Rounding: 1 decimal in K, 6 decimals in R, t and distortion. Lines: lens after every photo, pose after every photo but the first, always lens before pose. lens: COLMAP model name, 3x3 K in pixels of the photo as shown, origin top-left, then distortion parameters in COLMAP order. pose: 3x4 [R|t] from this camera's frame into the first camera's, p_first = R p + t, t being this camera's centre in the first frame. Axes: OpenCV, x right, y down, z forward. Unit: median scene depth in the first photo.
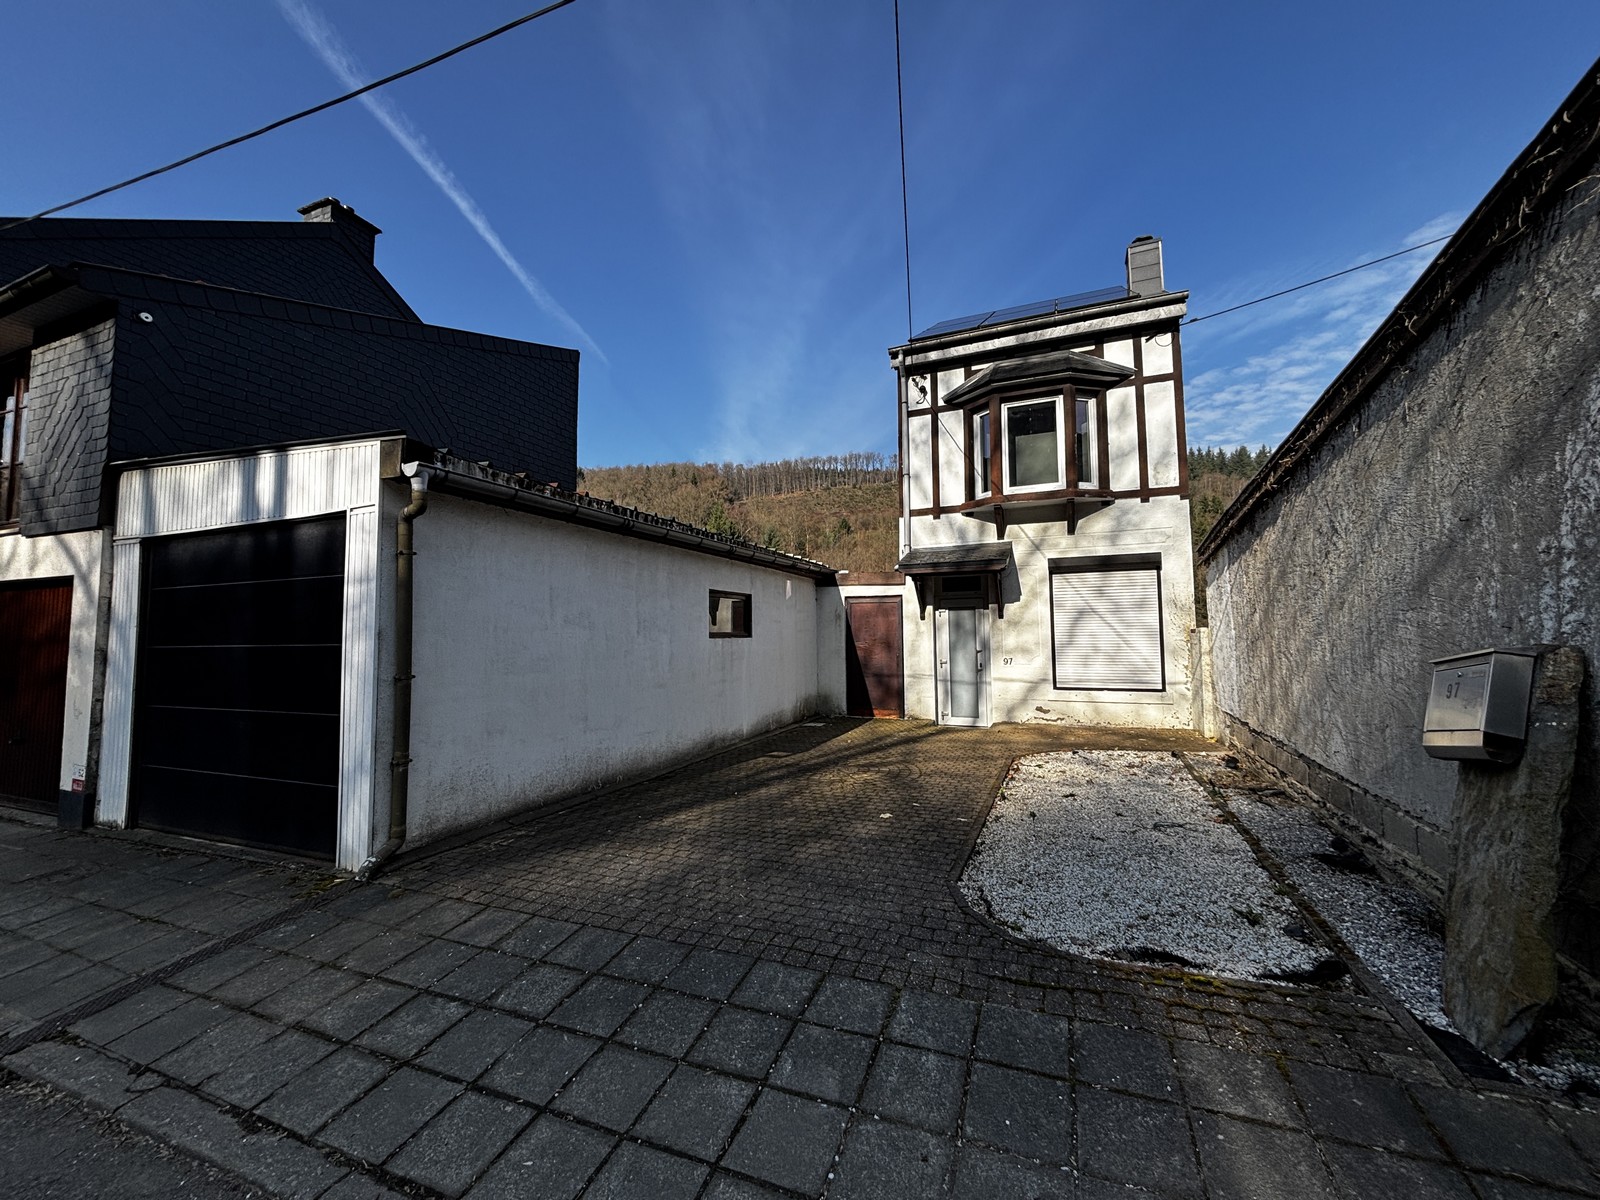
lens RADIAL K [[649.7, 0, 793.3], [0, 649.7, 591.6], [0, 0, 1]] dist [-0.001756, 0.001014]
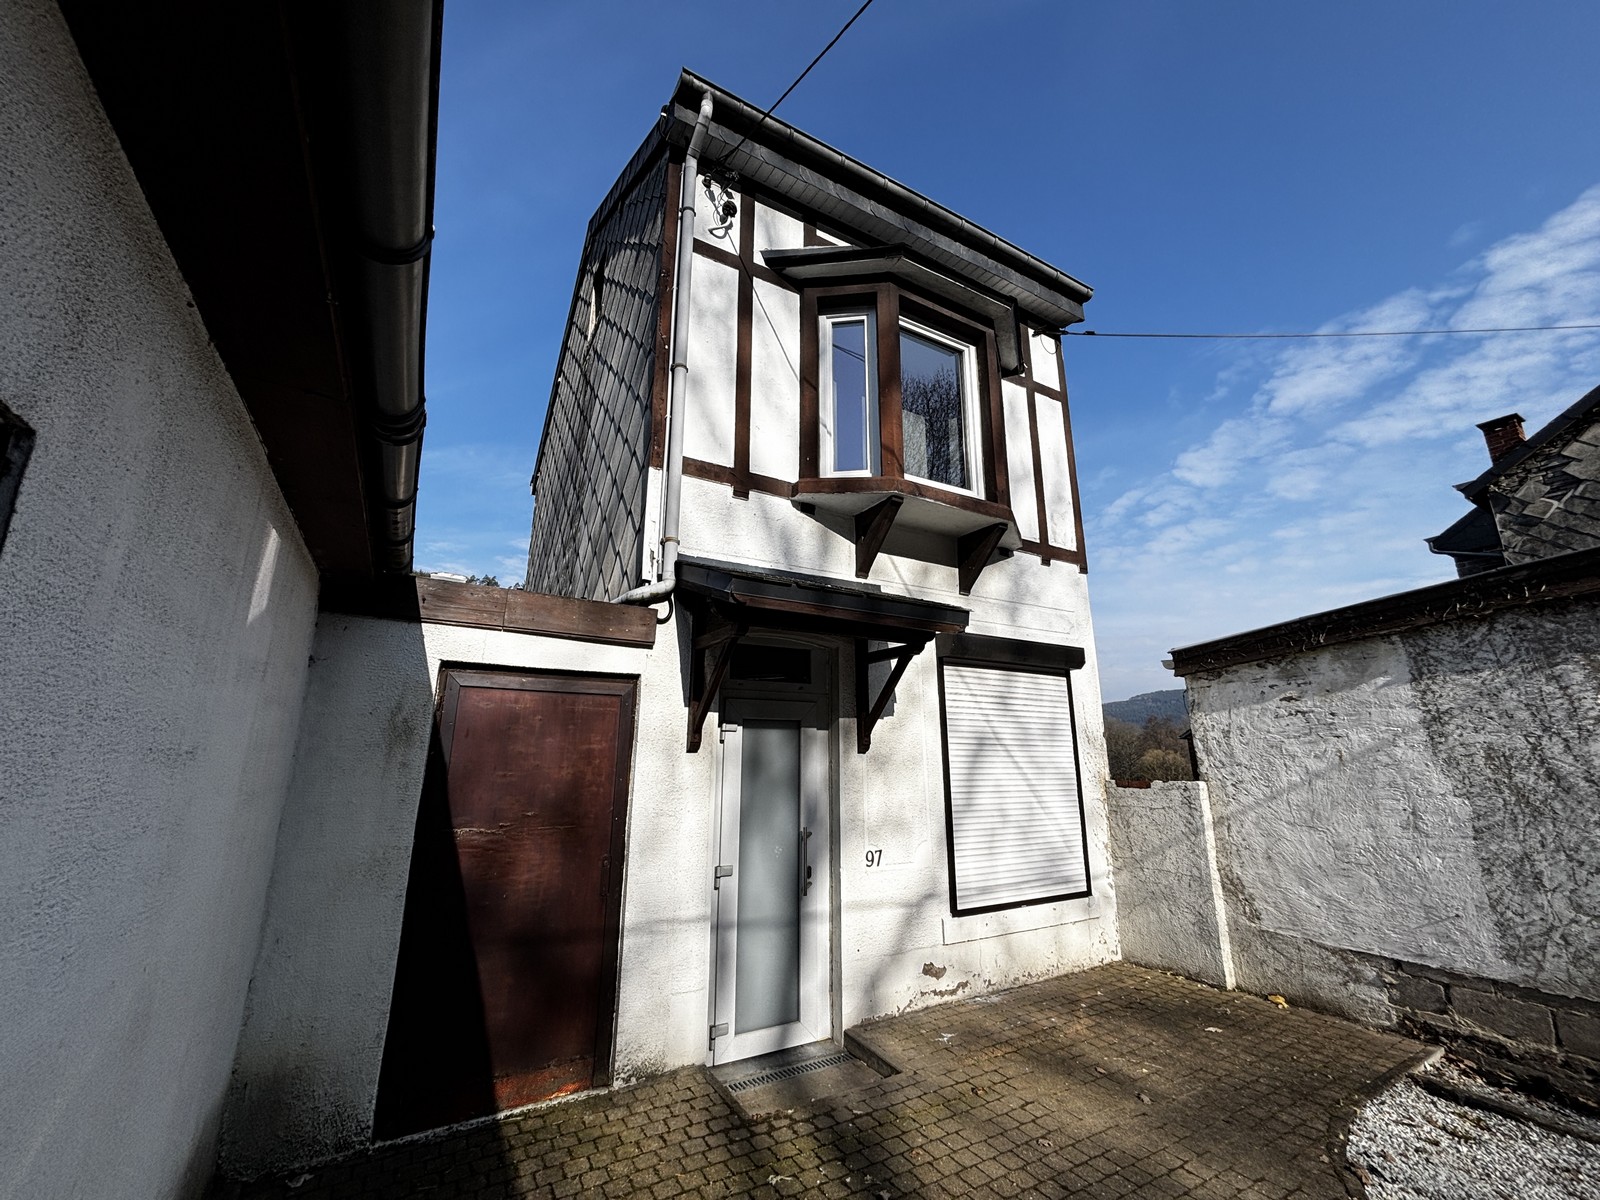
lens RADIAL K [[649.7, 0, 801.7], [0, 649.7, 596.1], [0, 0, 1]] dist [-0.001756, 0.001014]
pose [[0.598811, 0.205791, 0.774000, -0.069398], [-0.067020, 0.975910, -0.207624, 0.036162], [-0.798081, 0.072454, 0.598178, 0.885745]]
